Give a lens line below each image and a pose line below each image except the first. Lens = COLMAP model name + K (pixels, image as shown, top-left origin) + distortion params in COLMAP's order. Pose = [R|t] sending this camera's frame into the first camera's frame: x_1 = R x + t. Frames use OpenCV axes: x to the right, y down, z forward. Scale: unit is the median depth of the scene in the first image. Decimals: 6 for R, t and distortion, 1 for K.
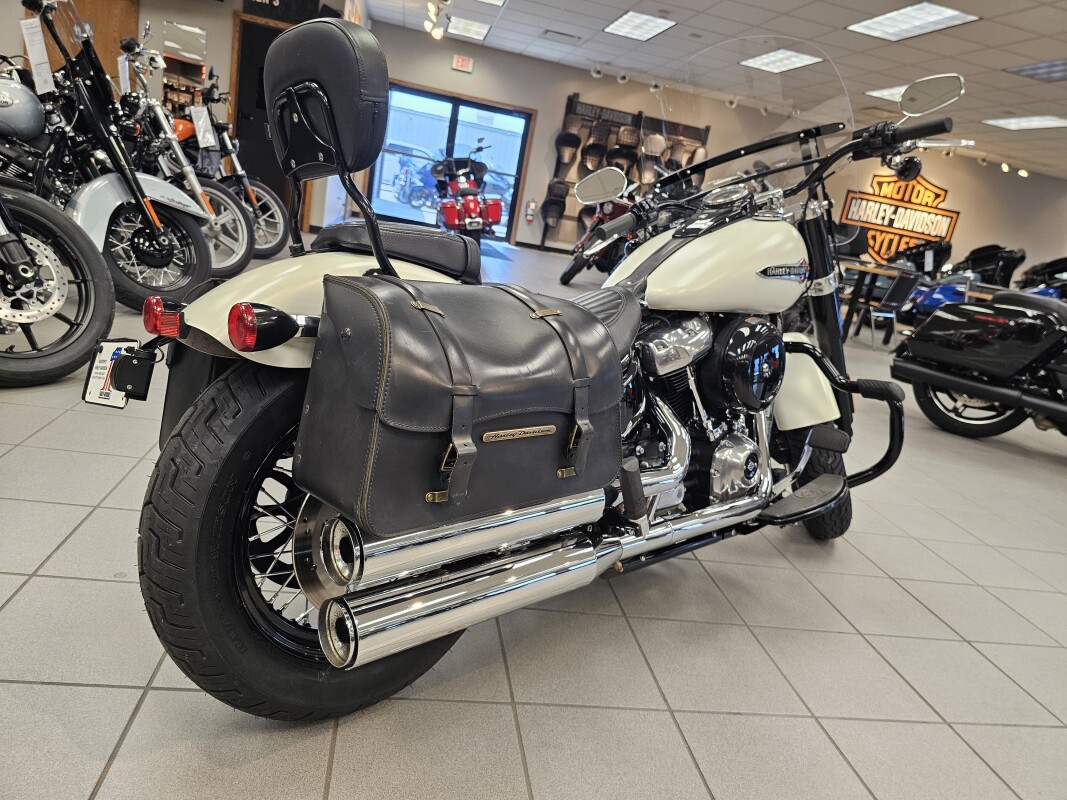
lens RADIAL K [[707.9, 0, 525.5], [0, 707.9, 414.8], [0, 0, 1]] dist [0.031352, -0.029776]
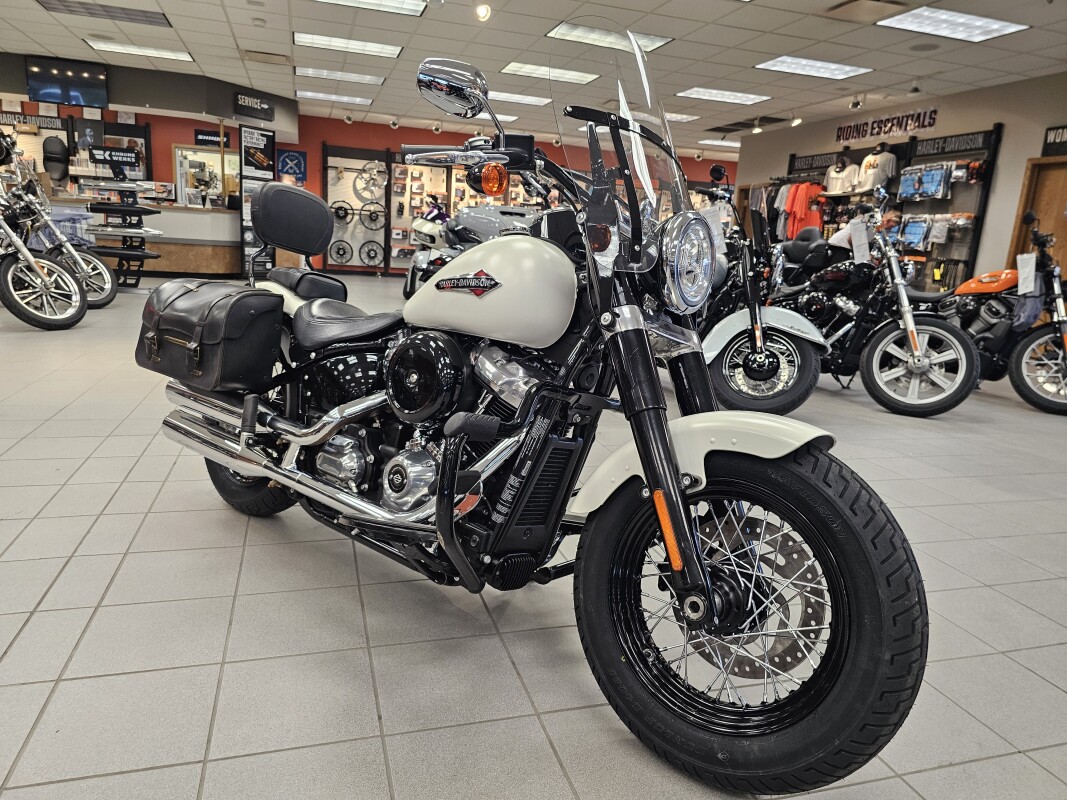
lens RADIAL K [[715.5, 0, 524.0], [0, 715.5, 412.0], [0, 0, 1]] dist [0.045800, -0.046809]
pose [[0.146110, 0.058251, -0.987552, 0.370420], [-0.326717, 0.945093, 0.007408, -0.022618], [0.933760, 0.321567, 0.157119, 0.275343]]
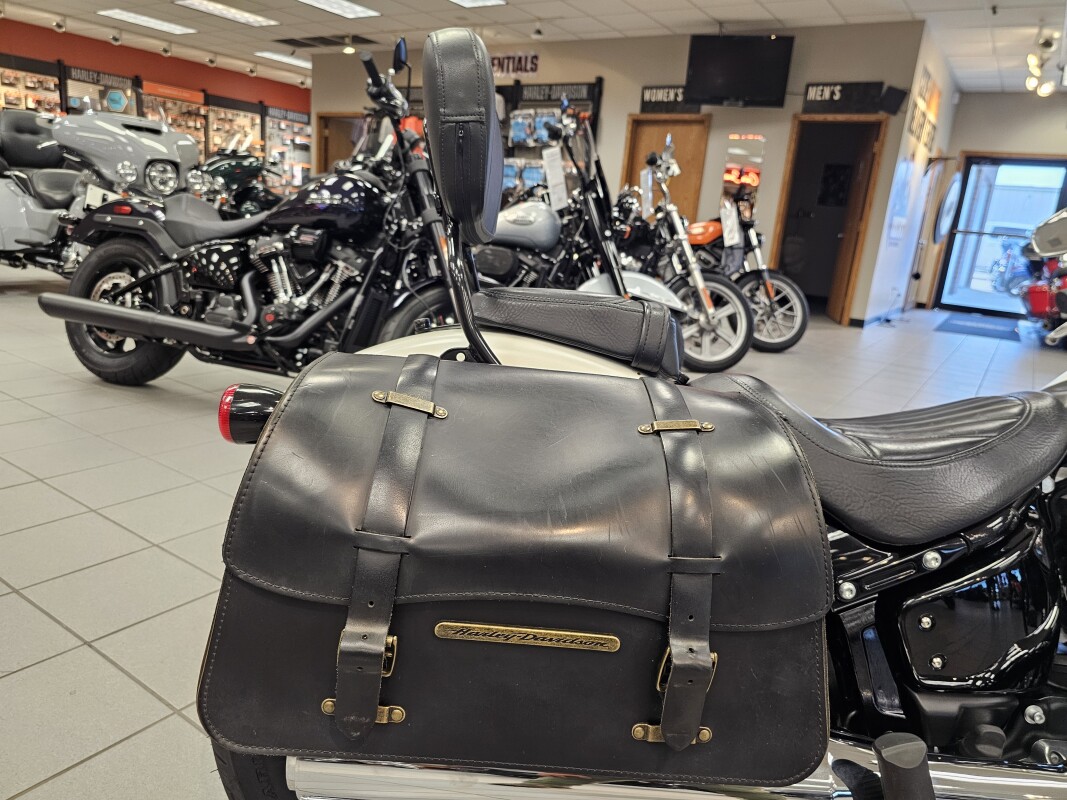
lens RADIAL K [[724.2, 0, 536.2], [0, 724.2, 412.0], [0, 0, 1]] dist [0.030422, -0.034127]
pose [[0.735559, 0.062747, -0.674549, 0.058947], [-0.155216, 0.984825, -0.077645, -0.016413], [0.659440, 0.161813, 0.734136, 0.089106]]
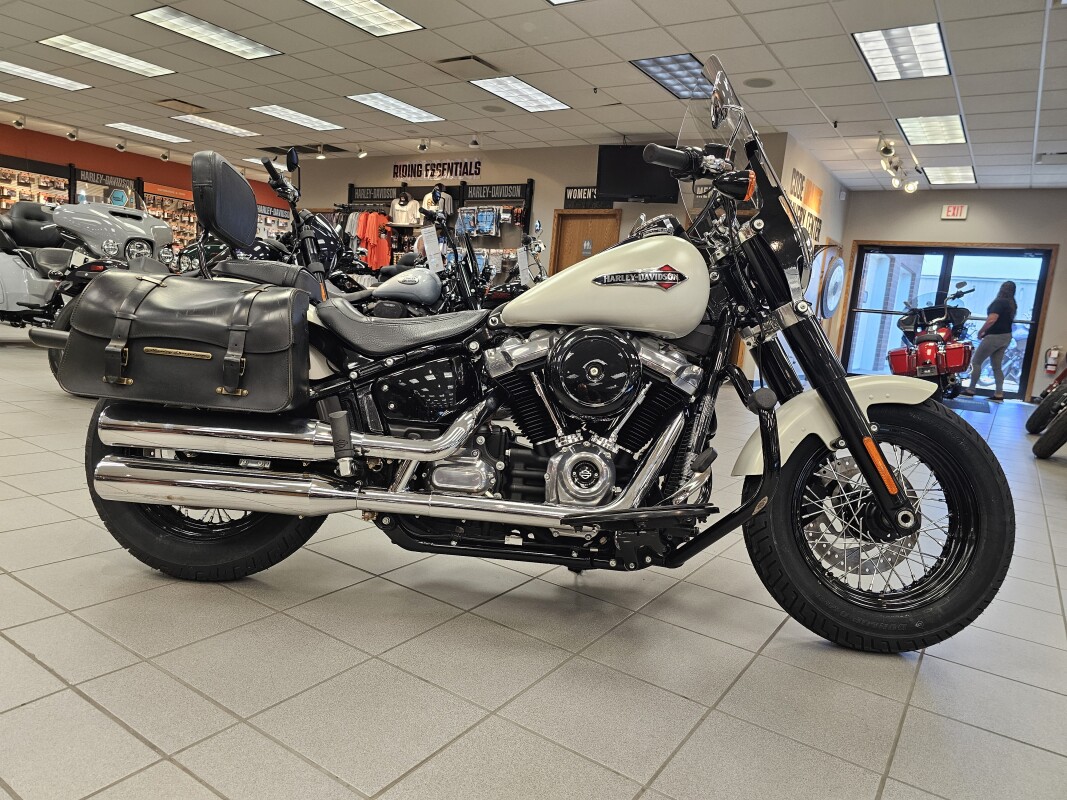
lens RADIAL K [[715.5, 0, 524.0], [0, 715.5, 412.0], [0, 0, 1]] dist [0.045800, -0.046809]
pose [[0.733802, -0.018319, -0.679116, 0.257742], [-0.157001, 0.968003, -0.195755, 0.054305], [0.660973, 0.250267, 0.707447, 0.066025]]
